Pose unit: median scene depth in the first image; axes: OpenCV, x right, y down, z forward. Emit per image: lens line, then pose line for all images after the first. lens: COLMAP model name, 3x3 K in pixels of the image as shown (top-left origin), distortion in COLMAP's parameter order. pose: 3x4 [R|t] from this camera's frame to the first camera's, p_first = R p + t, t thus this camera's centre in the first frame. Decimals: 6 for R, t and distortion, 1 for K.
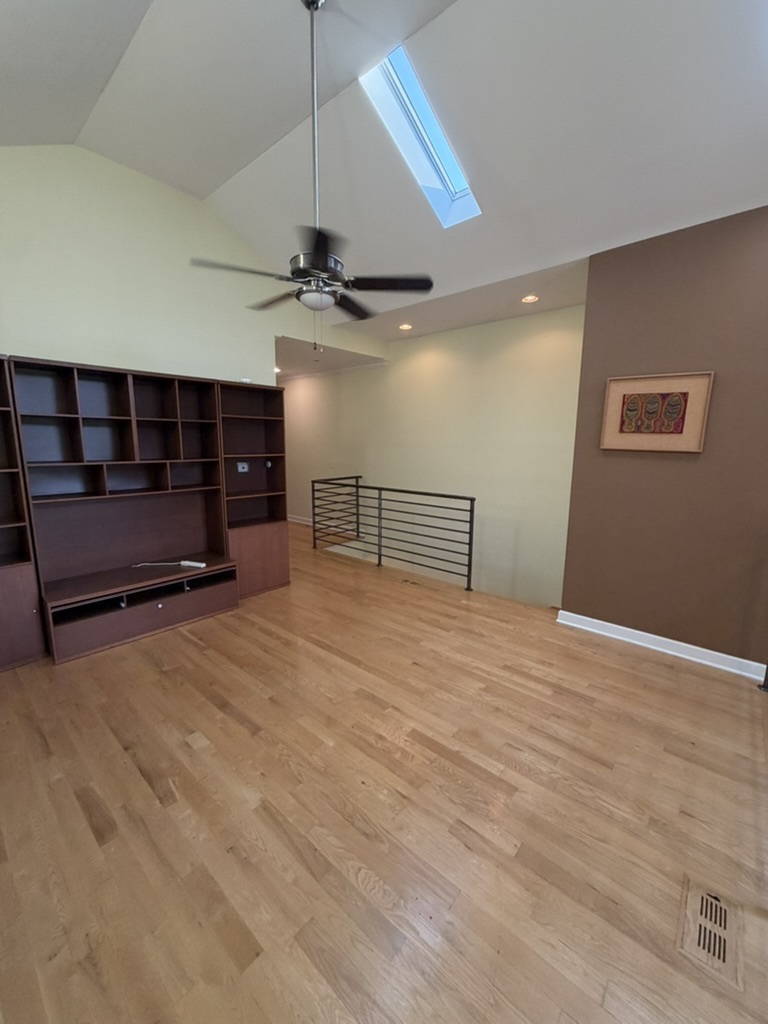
lens RADIAL K [[410.5, 0, 380.5], [0, 410.5, 512.1], [0, 0, 1]] dist [0.000665, -0.000261]
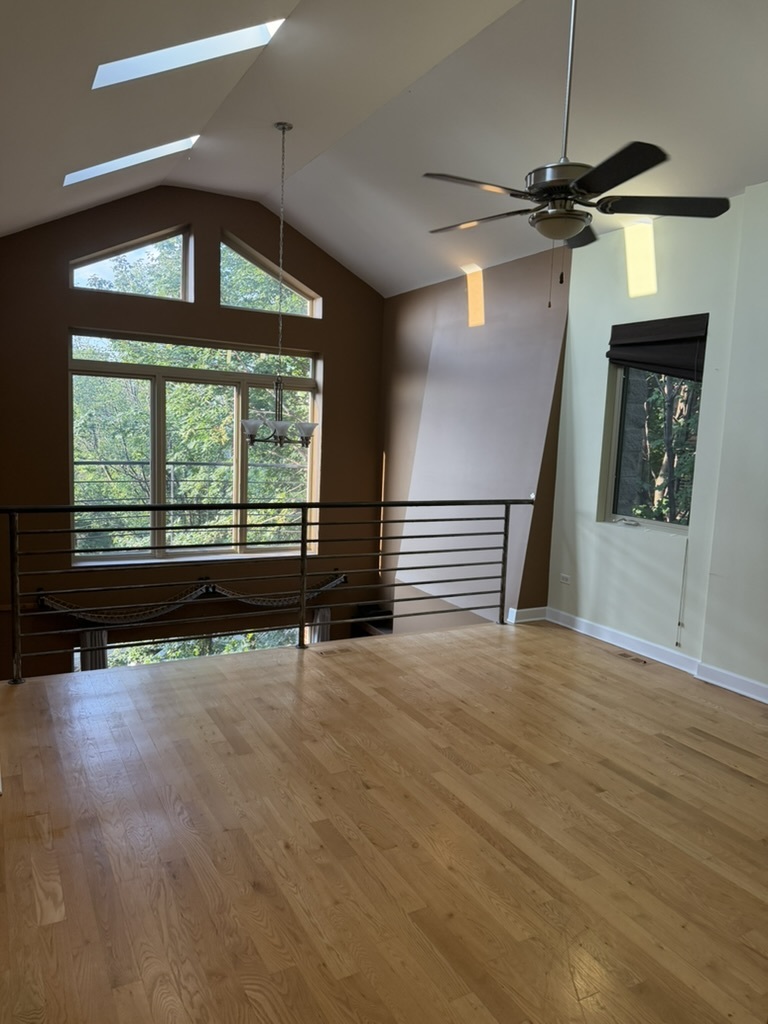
lens RADIAL K [[716.1, 0, 383.1], [0, 716.1, 515.7], [0, 0, 1]] dist [0.027415, -0.003250]
pose [[-0.937841, -0.089992, 0.335195, -0.269389], [0.010371, 0.958101, 0.286244, -0.325589], [-0.346910, 0.271928, -0.897613, 1.950857]]
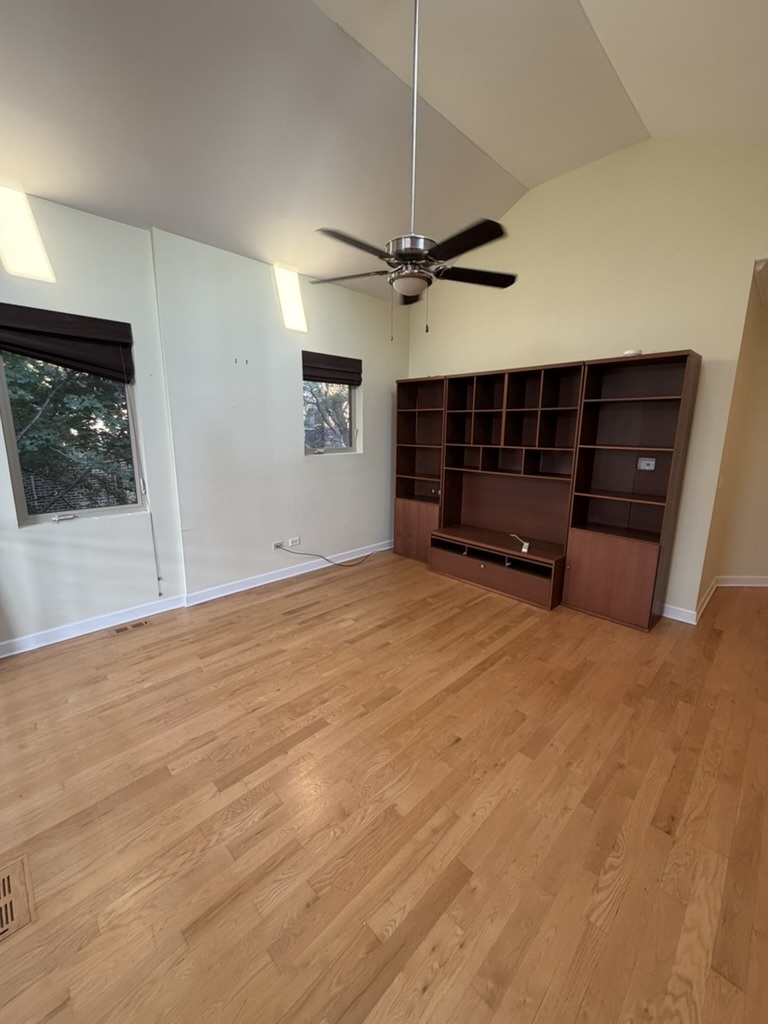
lens RADIAL K [[410.5, 0, 382.9], [0, 410.5, 506.4], [0, 0, 1]] dist [0.000665, -0.000261]
pose [[-0.073558, 0.180594, -0.980803, 0.769384], [-0.178143, 0.965271, 0.191095, -0.144302], [0.981251, 0.188780, -0.038831, 0.883779]]
